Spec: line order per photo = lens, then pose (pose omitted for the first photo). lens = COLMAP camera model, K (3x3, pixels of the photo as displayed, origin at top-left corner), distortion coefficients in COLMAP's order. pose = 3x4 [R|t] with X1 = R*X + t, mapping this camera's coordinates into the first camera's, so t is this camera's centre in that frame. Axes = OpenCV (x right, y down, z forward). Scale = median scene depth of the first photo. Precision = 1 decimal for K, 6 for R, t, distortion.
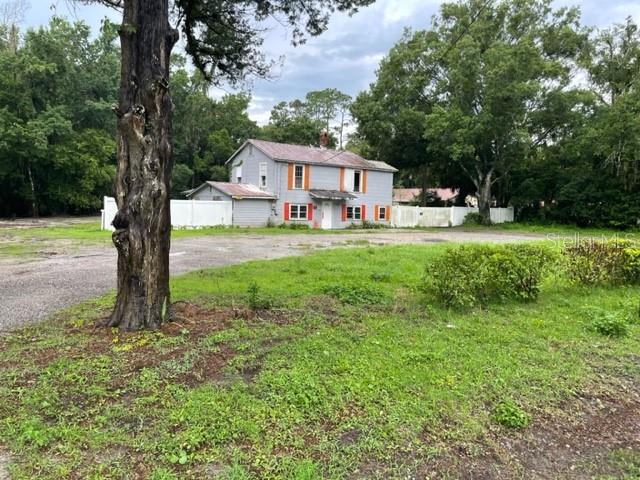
lens RADIAL K [[495.2, 0, 320.0], [0, 495.2, 240.0], [0, 0, 1]] dist [0.089054, -0.125984]
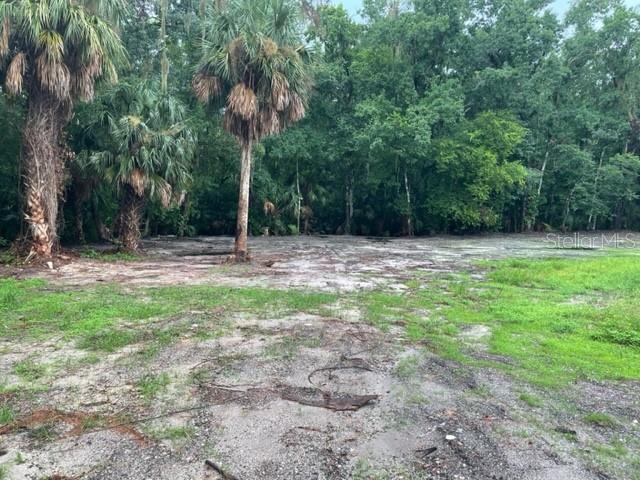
lens RADIAL K [[495.2, 0, 320.0], [0, 495.2, 240.0], [0, 0, 1]] dist [0.089054, -0.125984]
pose [[0.775431, 0.024118, -0.630971, -0.286973], [-0.038991, 0.999192, -0.009725, -0.042152], [0.630227, 0.032143, 0.775745, 0.479504]]
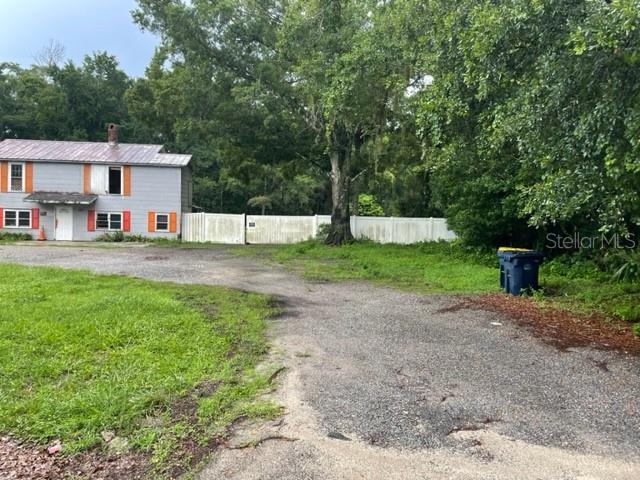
lens RADIAL K [[495.2, 0, 320.0], [0, 495.2, 240.0], [0, 0, 1]] dist [0.089054, -0.125984]
pose [[0.822080, 0.019735, -0.569031, 0.779478], [-0.042667, 0.998724, -0.027005, -0.017553], [0.567772, 0.046479, 0.821873, 0.530848]]
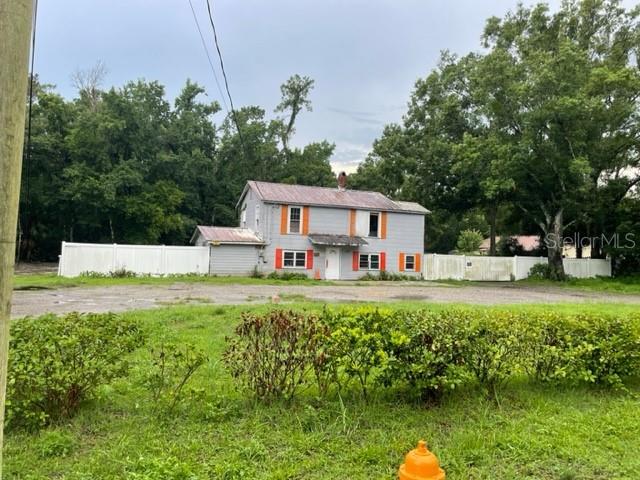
lens RADIAL K [[495.2, 0, 320.0], [0, 495.2, 240.0], [0, 0, 1]] dist [0.089054, -0.125984]
pose [[0.962088, -0.001022, -0.272737, 0.215937], [-0.026342, 0.994970, -0.096651, -0.006595], [0.271464, 0.100171, 0.957222, 0.149404]]
